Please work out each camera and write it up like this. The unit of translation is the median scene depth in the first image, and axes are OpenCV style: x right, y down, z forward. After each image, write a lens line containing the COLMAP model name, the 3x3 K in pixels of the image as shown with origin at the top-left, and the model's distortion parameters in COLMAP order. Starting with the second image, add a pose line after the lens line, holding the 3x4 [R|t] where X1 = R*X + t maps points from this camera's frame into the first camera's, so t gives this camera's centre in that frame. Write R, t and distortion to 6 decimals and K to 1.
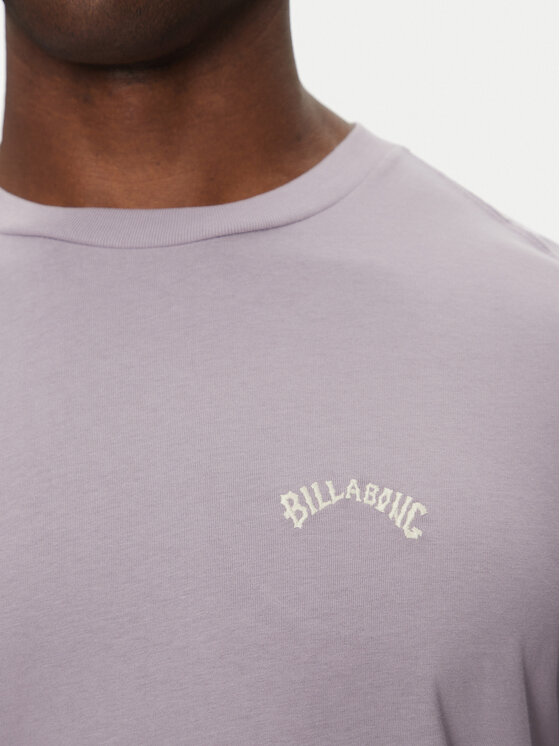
lens RADIAL K [[1781.9, 0, 280.0], [0, 1781.9, 372.8], [0, 0, 1]] dist [-0.127608, 0.000000]
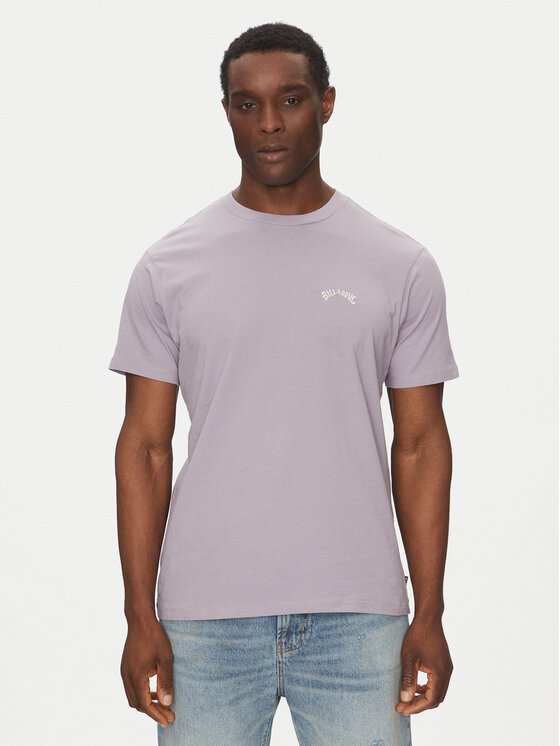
lens RADIAL K [[1781.9, 0, 280.2], [0, 1781.9, 373.2], [0, 0, 1]] dist [-0.127608, 0.000000]
pose [[0.997560, -0.000925, 0.069807, -0.360215], [-0.011130, 0.985017, 0.172101, -0.431273], [-0.068920, -0.172458, 0.982603, -2.935253]]
